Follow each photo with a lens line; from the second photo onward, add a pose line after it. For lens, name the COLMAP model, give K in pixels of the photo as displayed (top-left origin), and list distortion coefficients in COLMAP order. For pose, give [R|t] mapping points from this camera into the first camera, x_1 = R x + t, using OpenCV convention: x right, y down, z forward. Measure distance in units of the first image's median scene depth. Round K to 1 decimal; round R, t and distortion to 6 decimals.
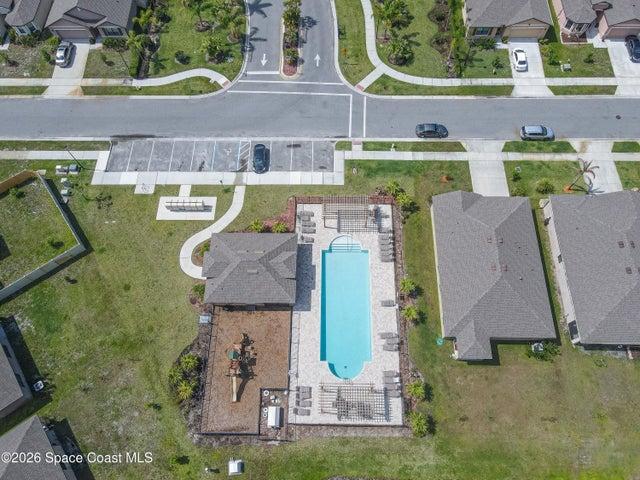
lens RADIAL K [[465.5, 0, 320.0], [0, 465.5, 240.0], [0, 0, 1]] dist [0.009700, 0.007014]
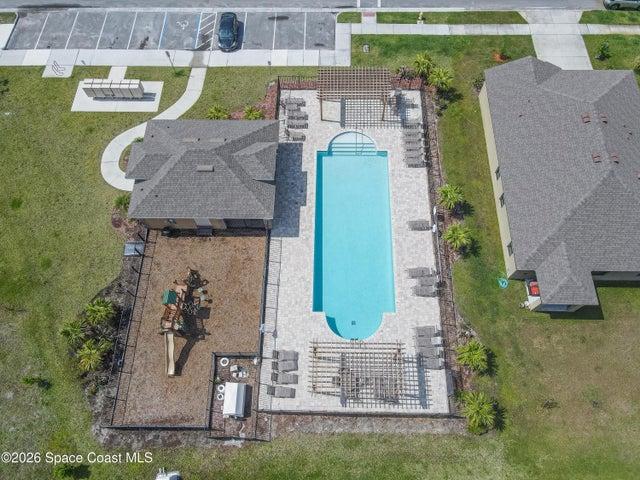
lens RADIAL K [[465.5, 0, 320.0], [0, 465.5, 240.0], [0, 0, 1]] dist [0.009700, 0.007014]
pose [[0.999990, 0.004354, 0.001406, 0.008525], [-0.004347, 0.999977, -0.005136, 0.162675], [-0.001429, 0.005130, 0.999986, 0.367699]]
